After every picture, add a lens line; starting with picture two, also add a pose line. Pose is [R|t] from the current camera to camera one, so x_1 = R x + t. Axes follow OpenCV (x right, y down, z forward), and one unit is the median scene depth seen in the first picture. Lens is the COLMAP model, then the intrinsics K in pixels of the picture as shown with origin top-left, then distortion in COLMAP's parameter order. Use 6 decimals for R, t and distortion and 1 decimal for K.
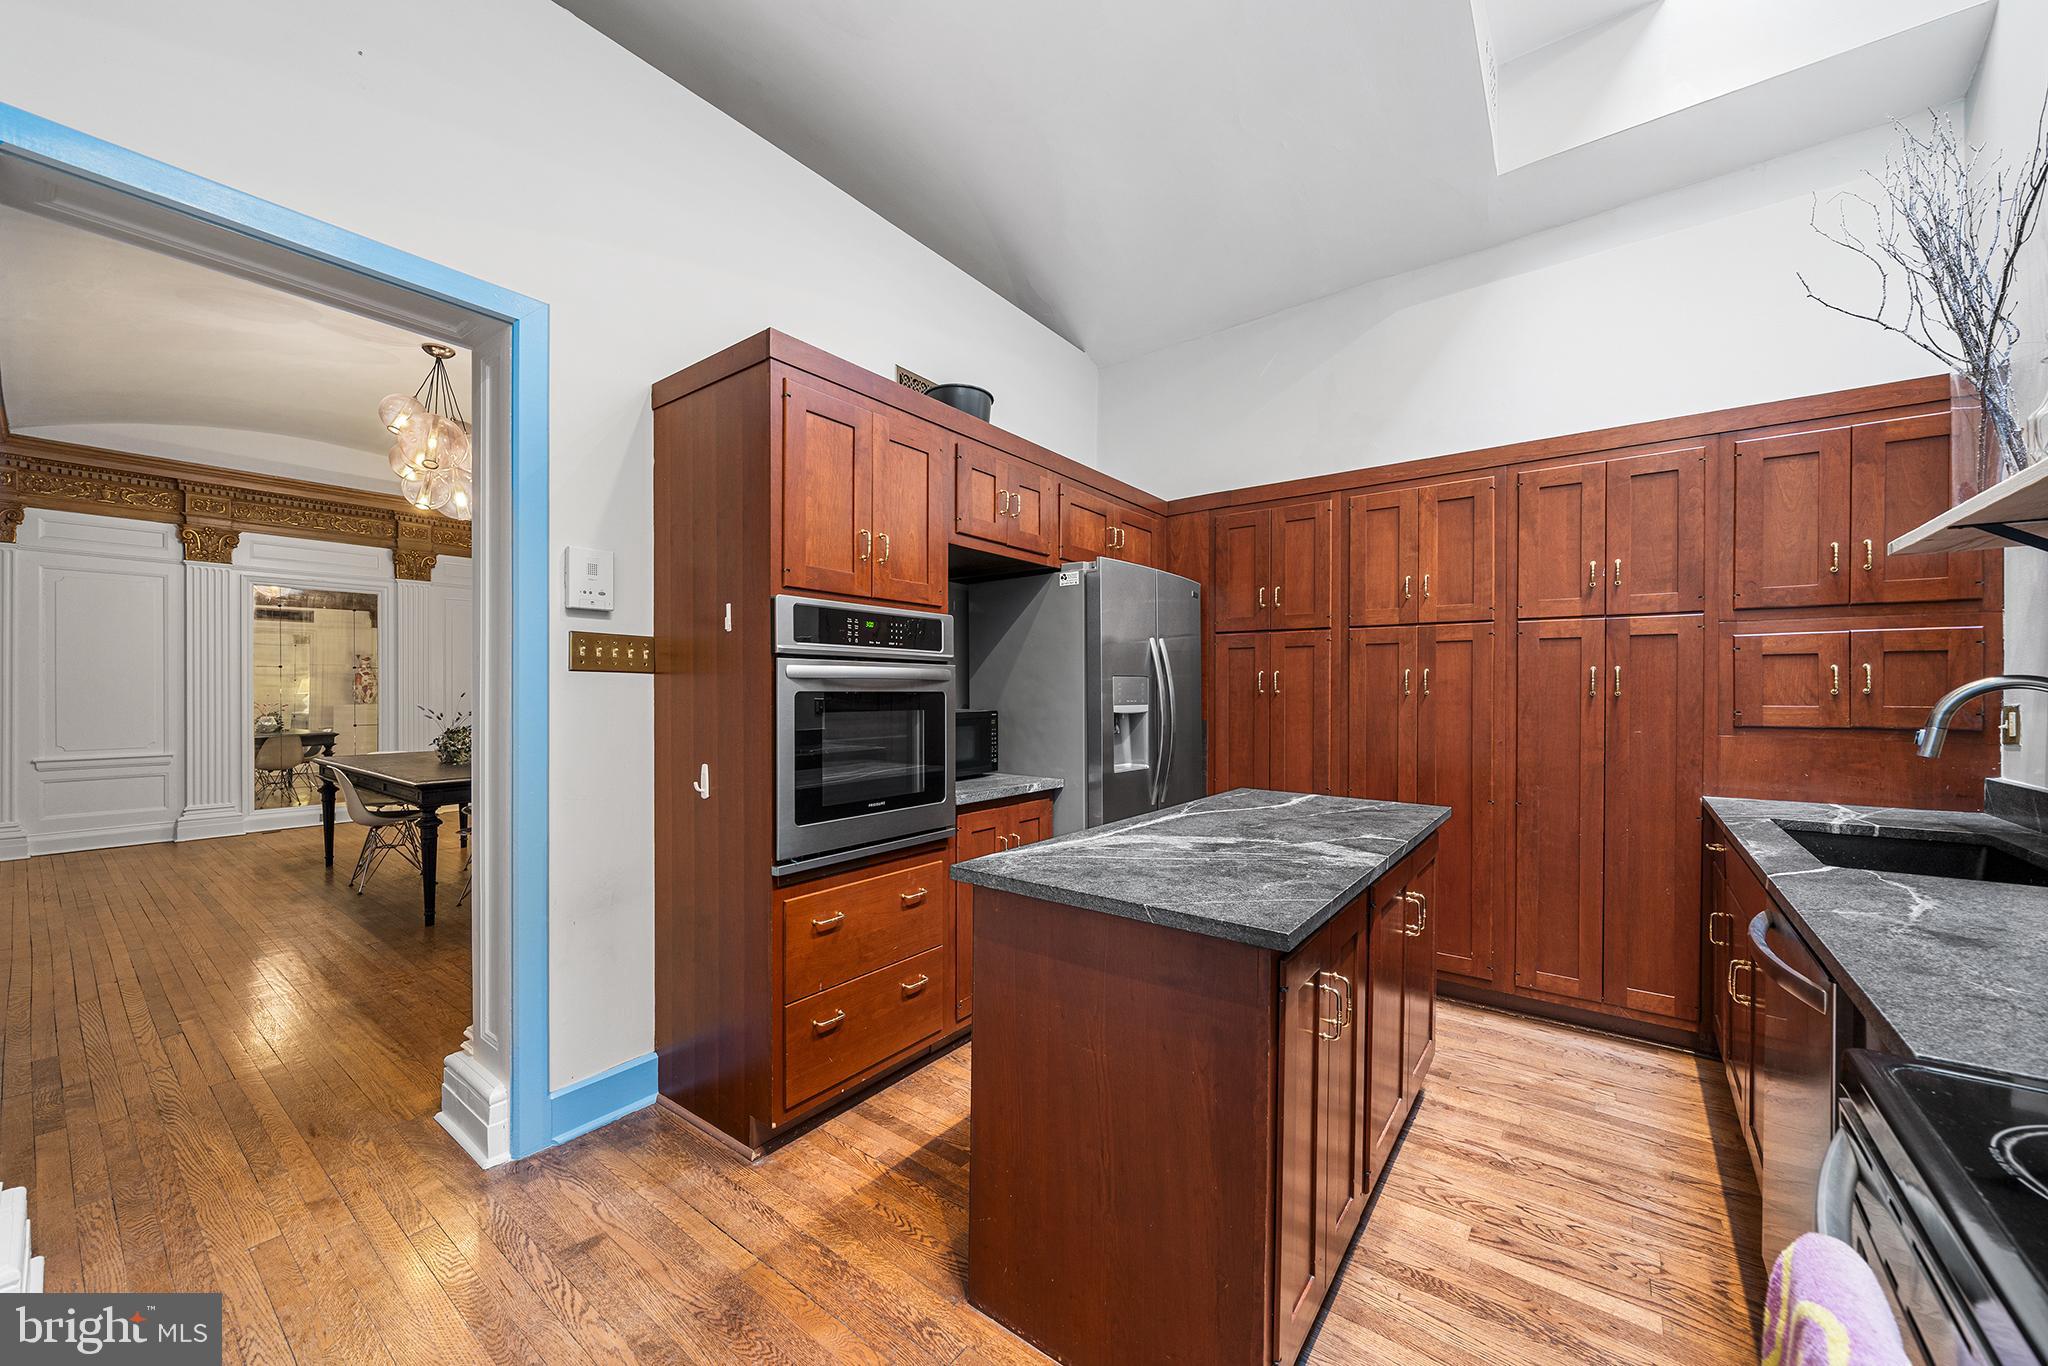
lens RADIAL K [[761.2, 0, 1044.4], [0, 761.2, 692.0], [0, 0, 1]] dist [-0.000533, 0.000006]
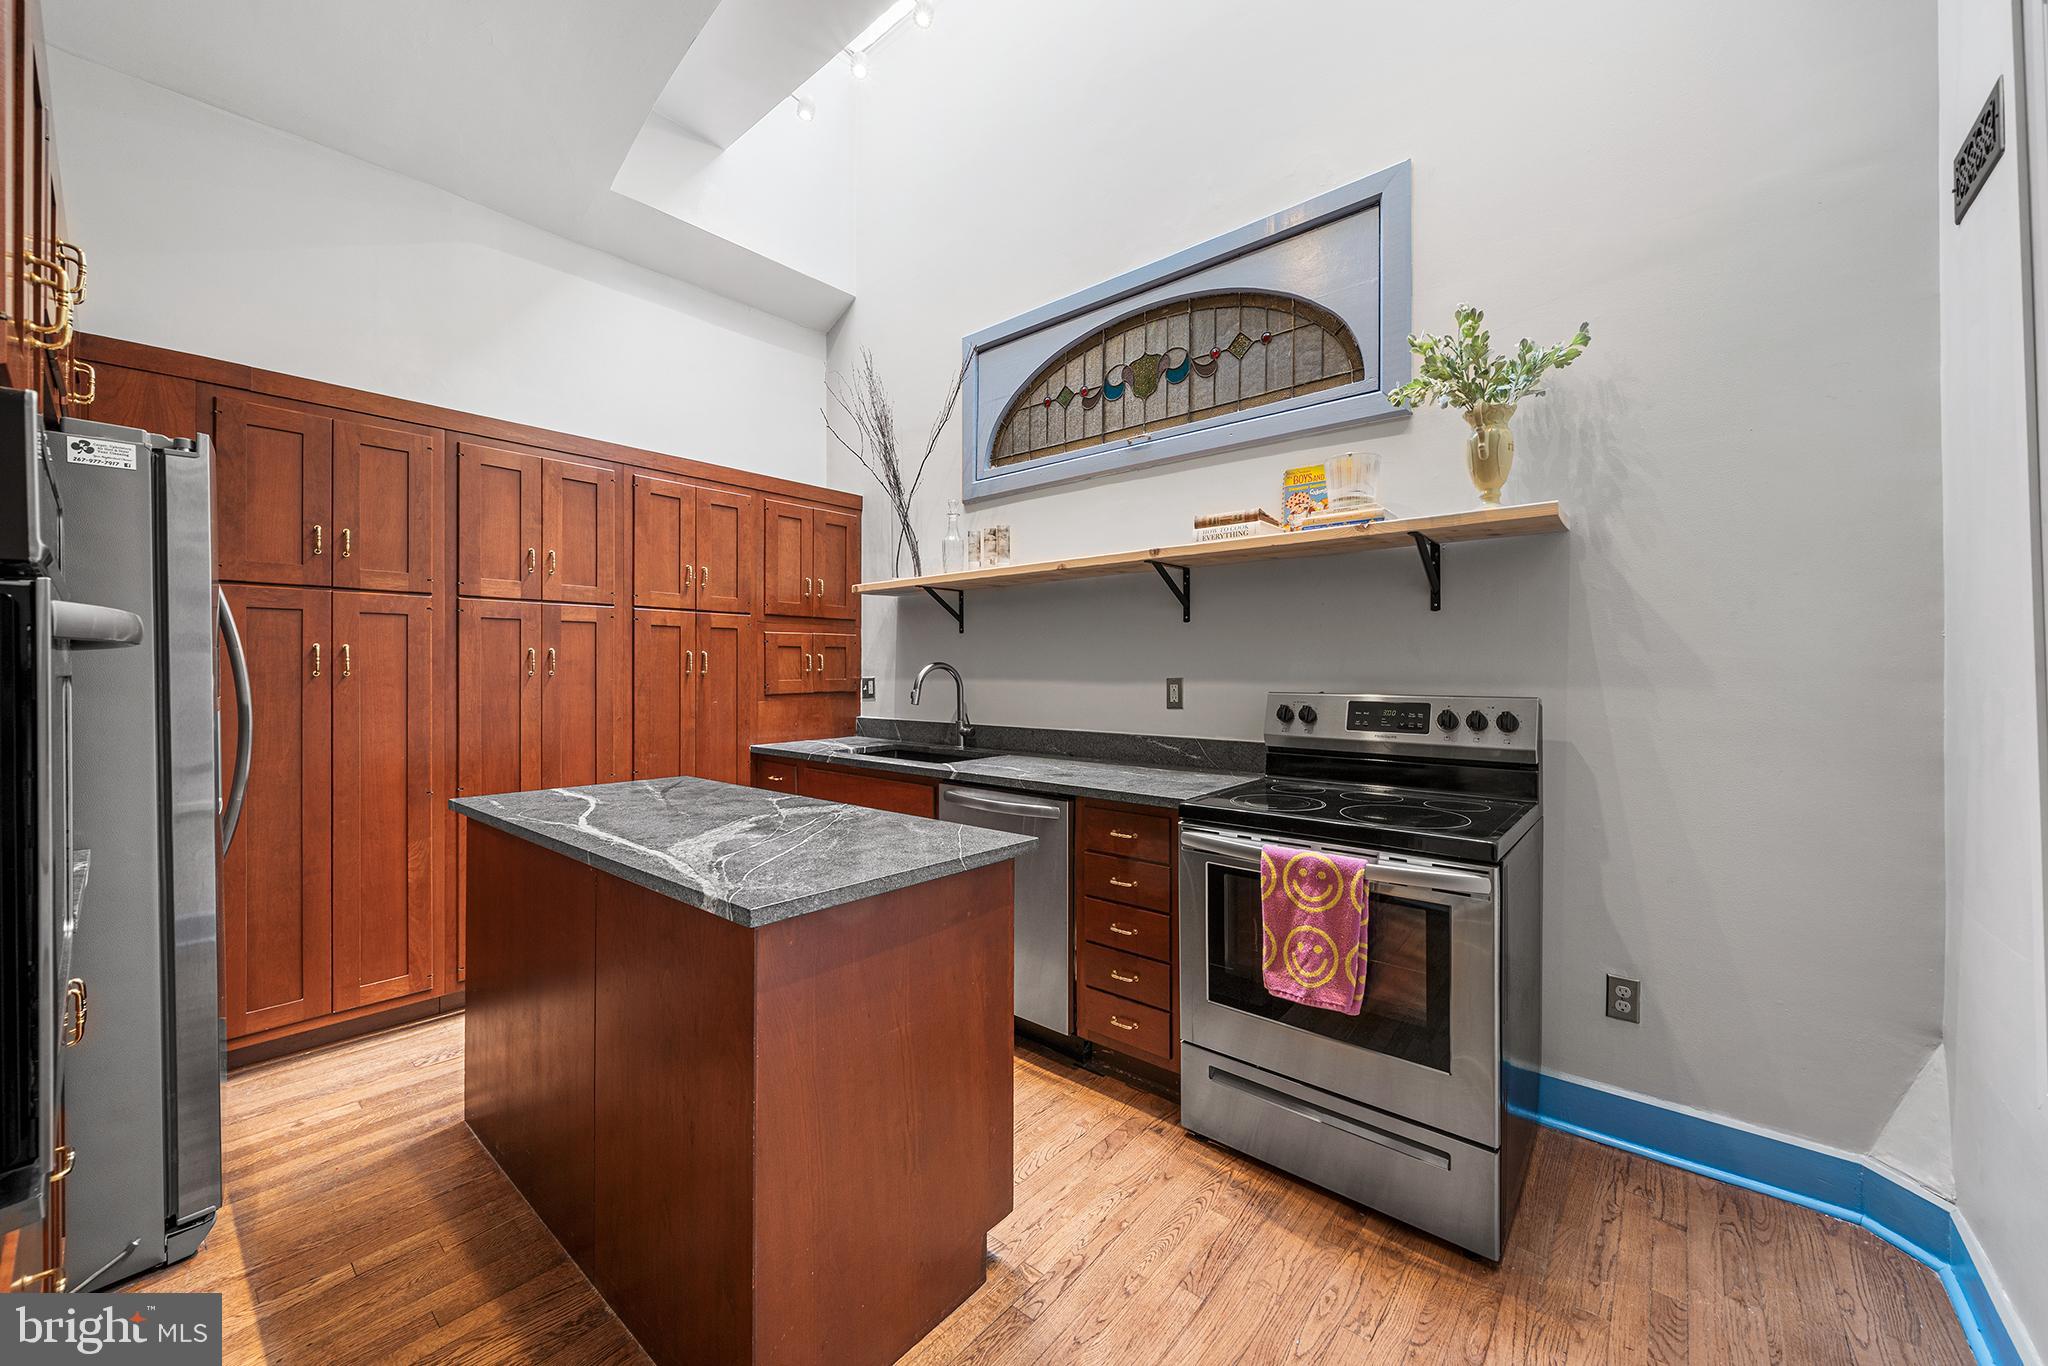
lens RADIAL K [[761.2, 0, 1046.3], [0, 761.2, 672.5], [0, 0, 1]] dist [-0.000533, 0.000006]
pose [[0.050845, -0.004287, 0.998697, -0.447216], [0.004201, 0.999983, 0.004079, -0.000976], [-0.998698, 0.003989, 0.050862, 0.339327]]
